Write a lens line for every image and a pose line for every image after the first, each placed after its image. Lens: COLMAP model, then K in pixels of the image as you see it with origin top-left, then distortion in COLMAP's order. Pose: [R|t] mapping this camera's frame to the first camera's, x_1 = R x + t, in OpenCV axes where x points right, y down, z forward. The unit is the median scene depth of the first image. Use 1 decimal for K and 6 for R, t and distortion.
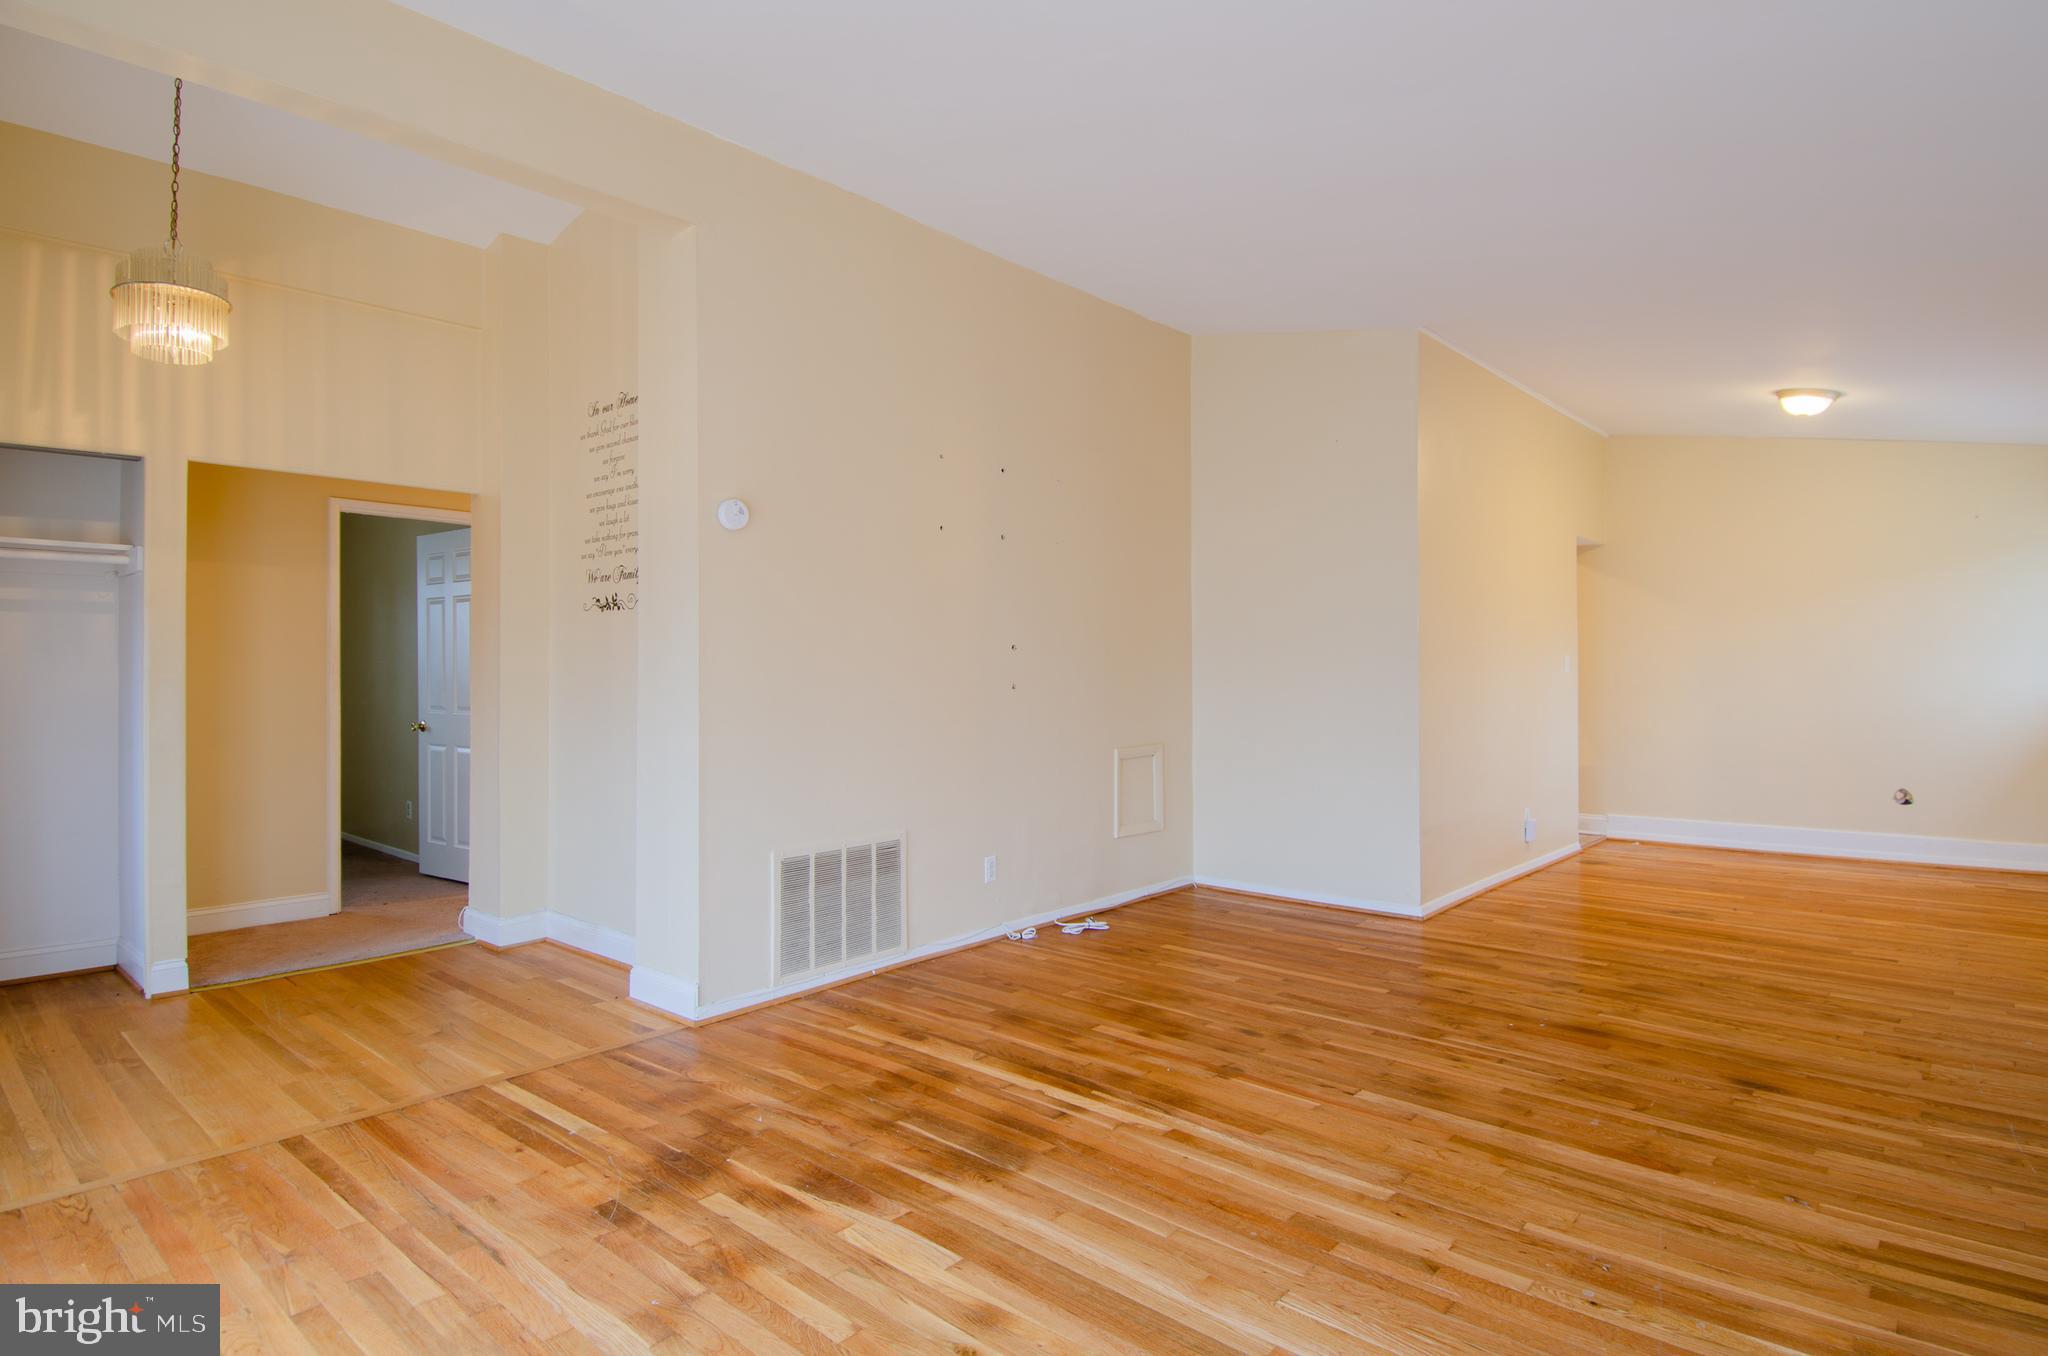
lens RADIAL K [[1076.9, 0, 1063.7], [0, 1076.9, 666.0], [0, 0, 1]] dist [0.054171, -0.056826]
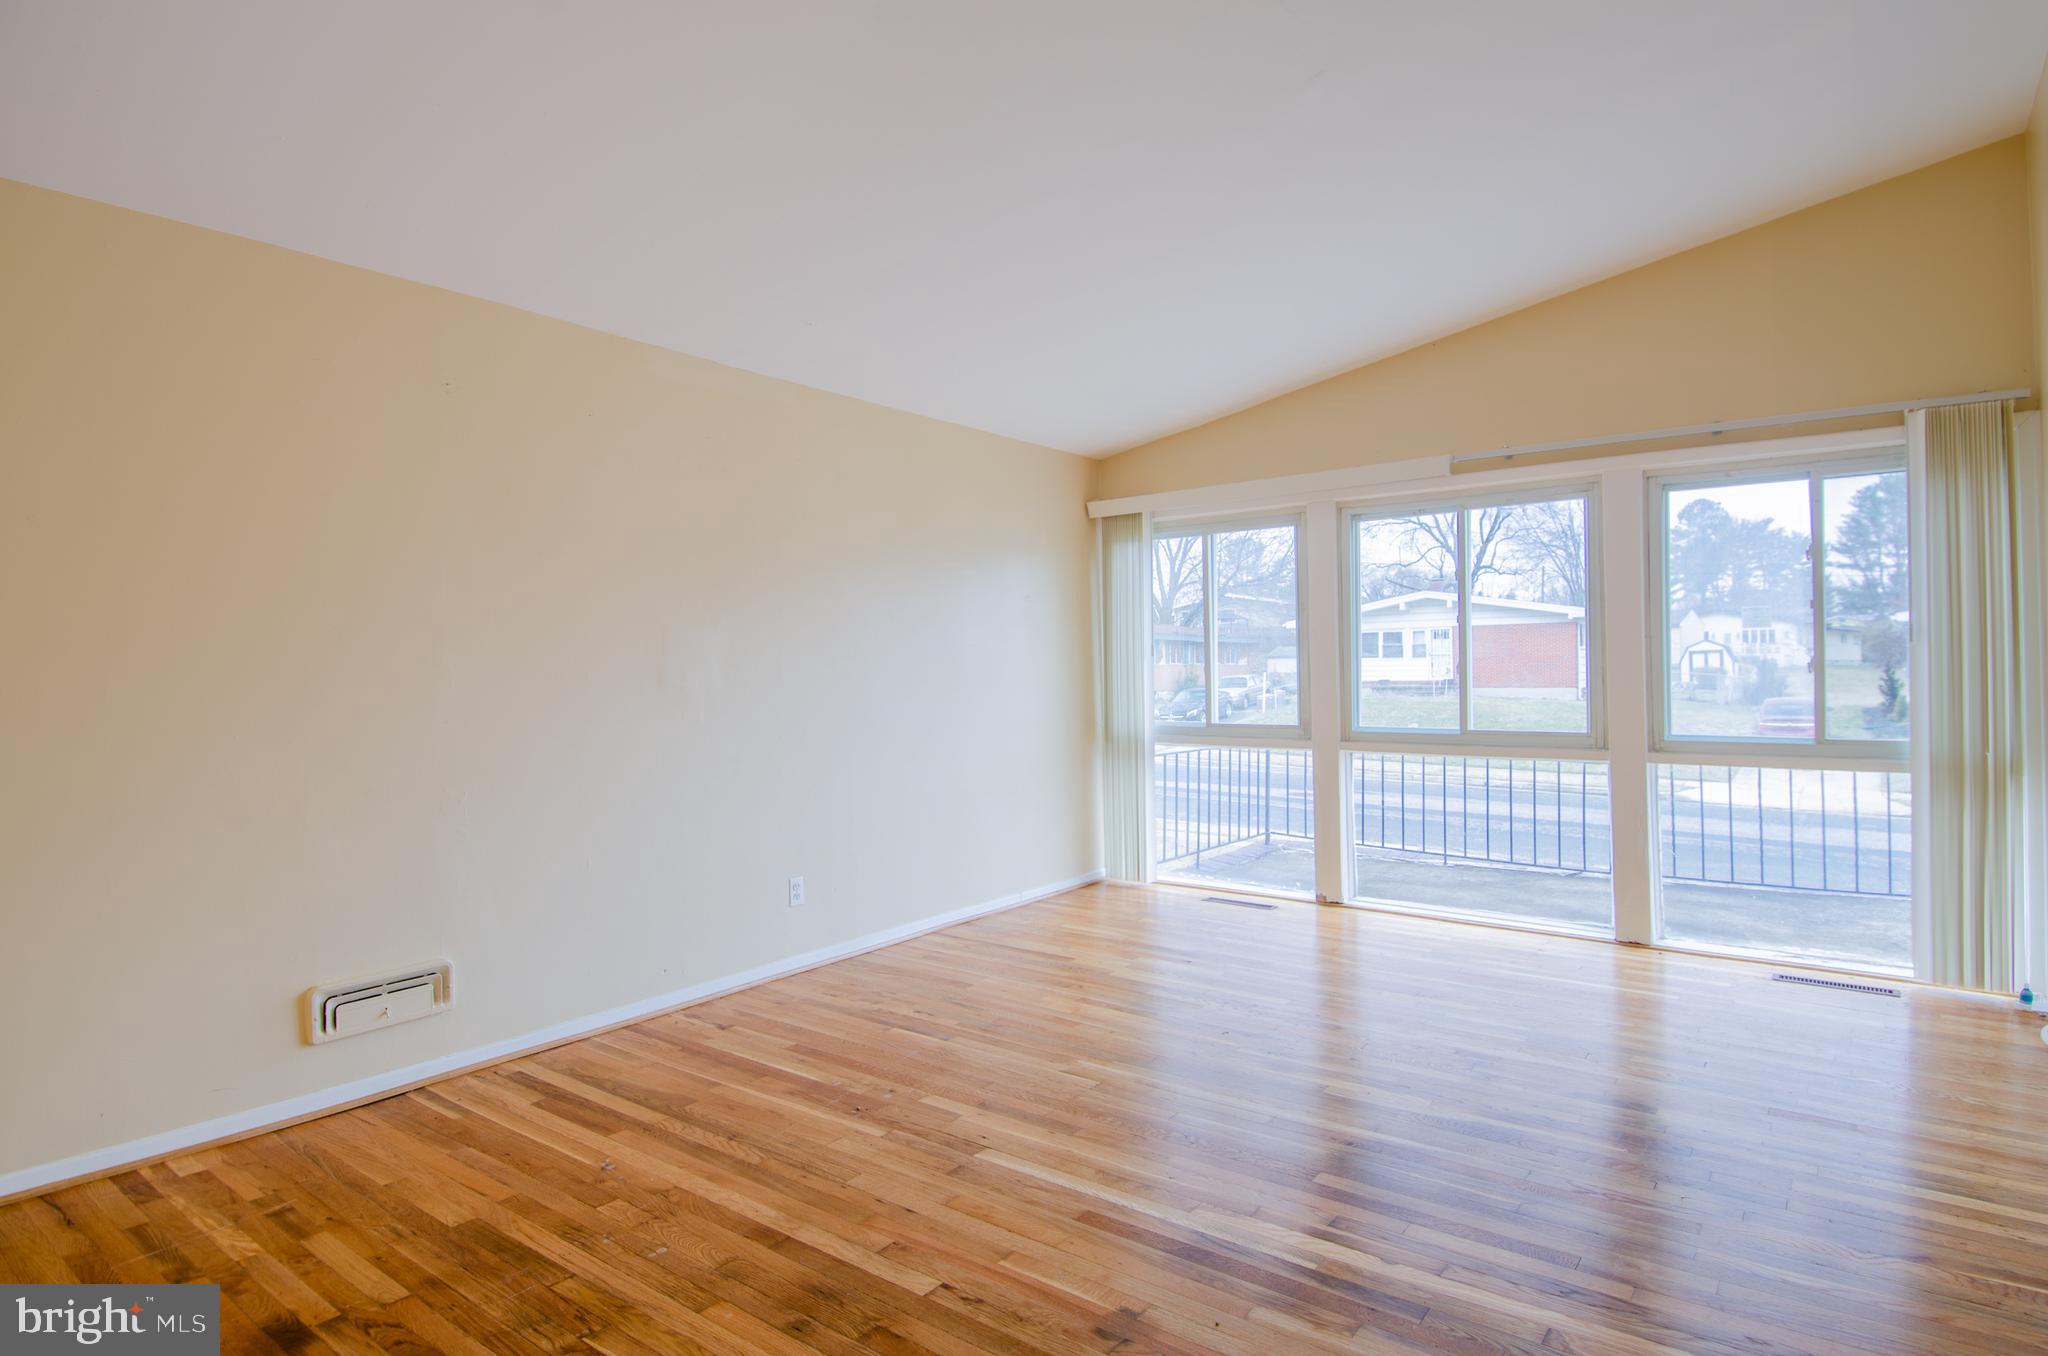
lens RADIAL K [[1076.9, 0, 1063.7], [0, 1076.9, 666.0], [0, 0, 1]] dist [0.054171, -0.056826]
pose [[-0.997387, 0.014908, -0.070687, 0.205476], [0.015851, 0.999793, -0.012794, 0.012135], [0.070481, -0.013881, -0.997417, 1.499014]]
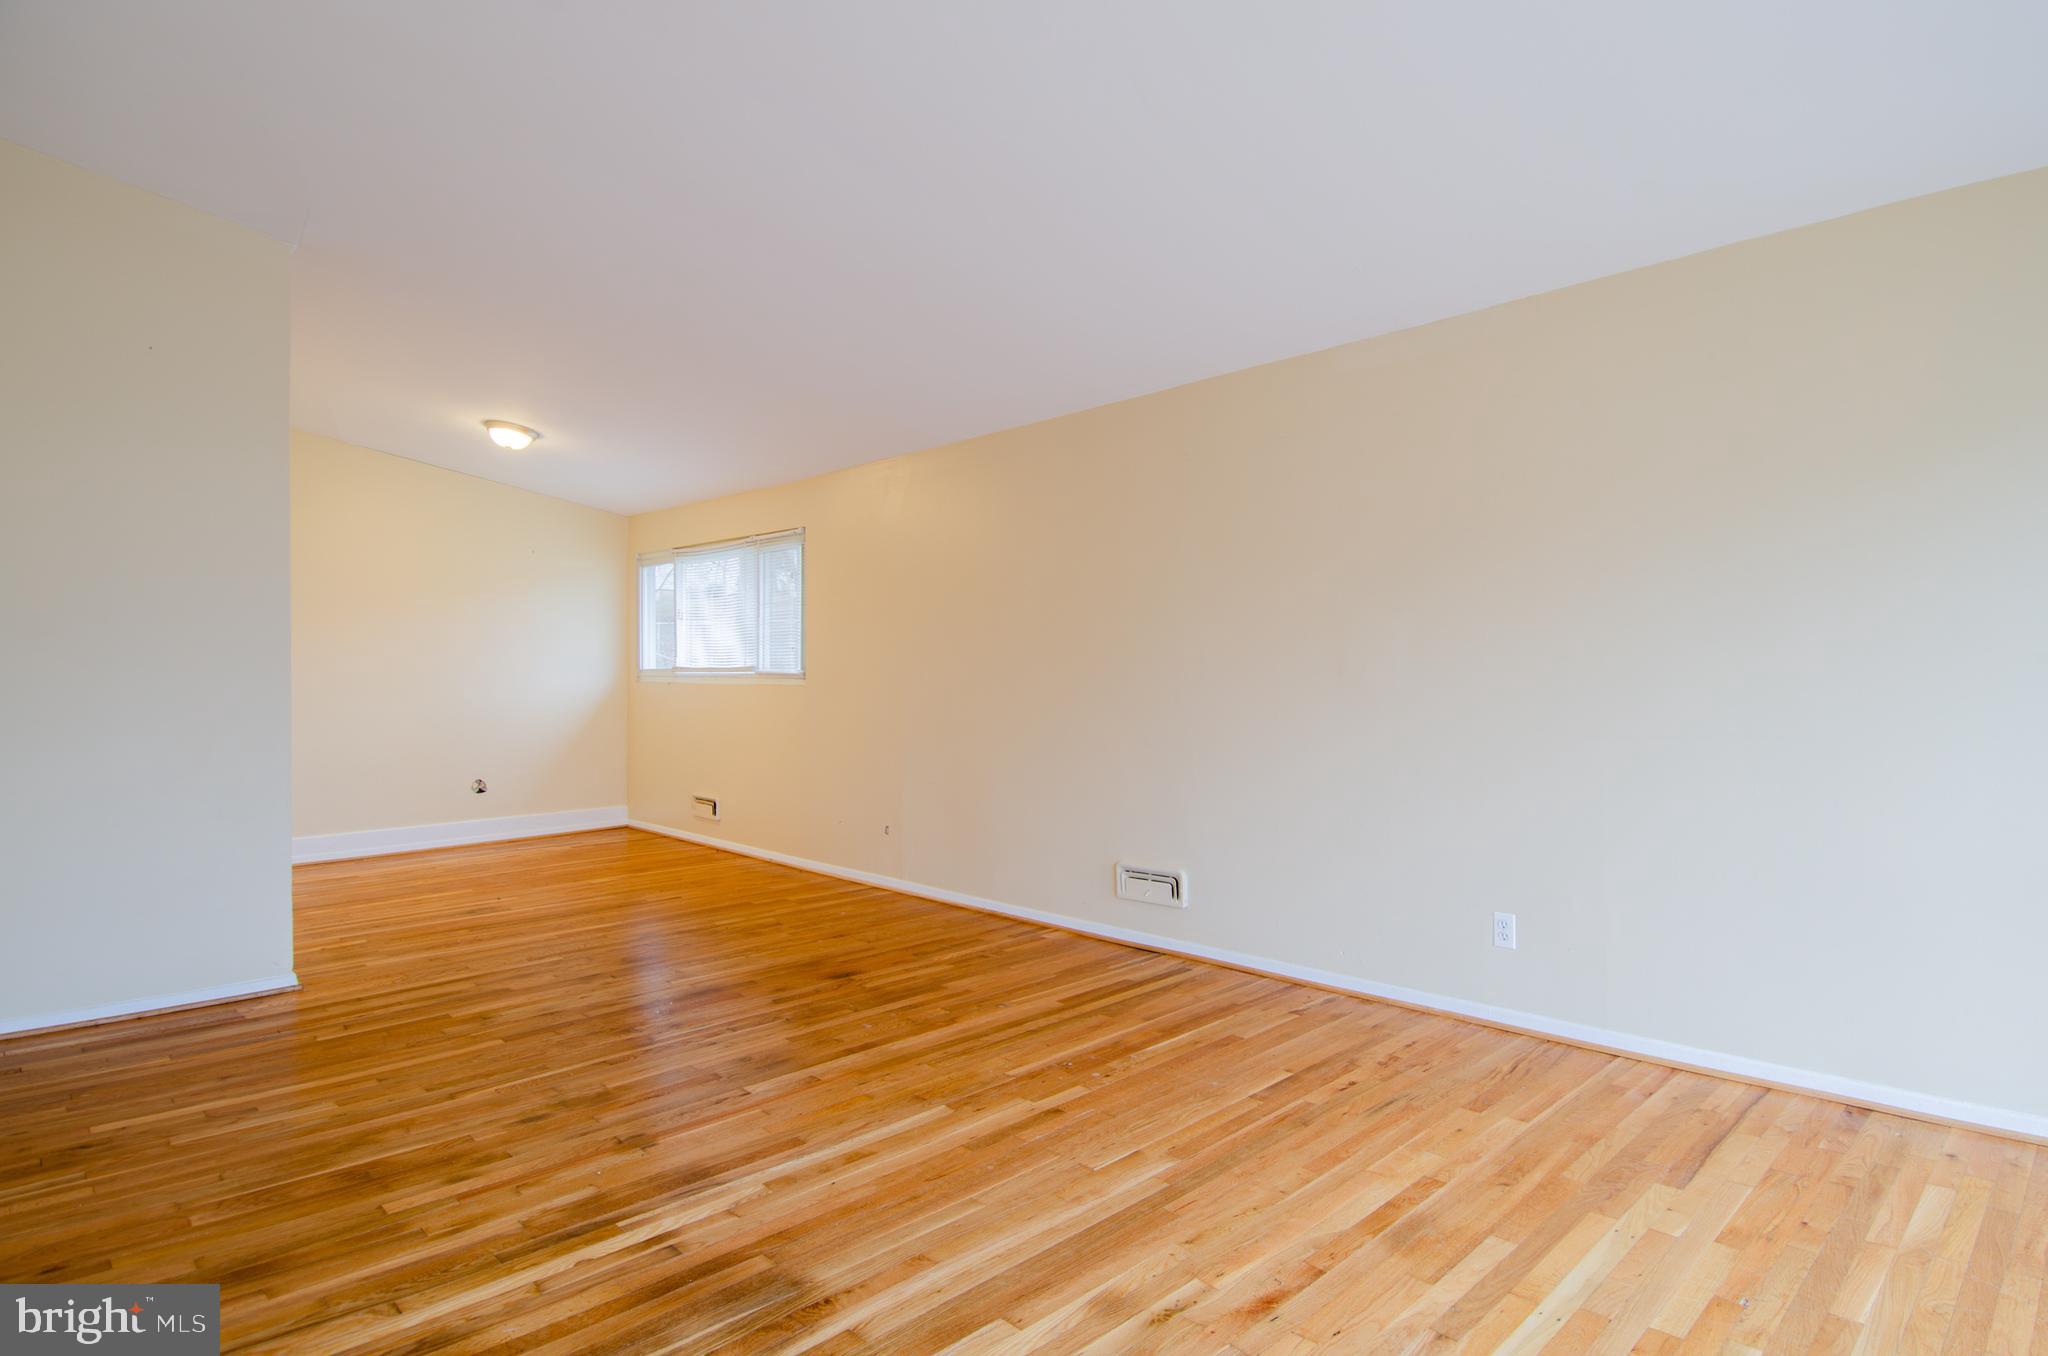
lens RADIAL K [[1076.9, 0, 1063.7], [0, 1076.9, 666.0], [0, 0, 1]] dist [0.054171, -0.056826]
pose [[0.078910, 0.009027, 0.996841, -0.627109], [0.003672, 0.999950, -0.009346, 0.011026], [-0.996875, 0.004398, 0.078873, 0.558292]]
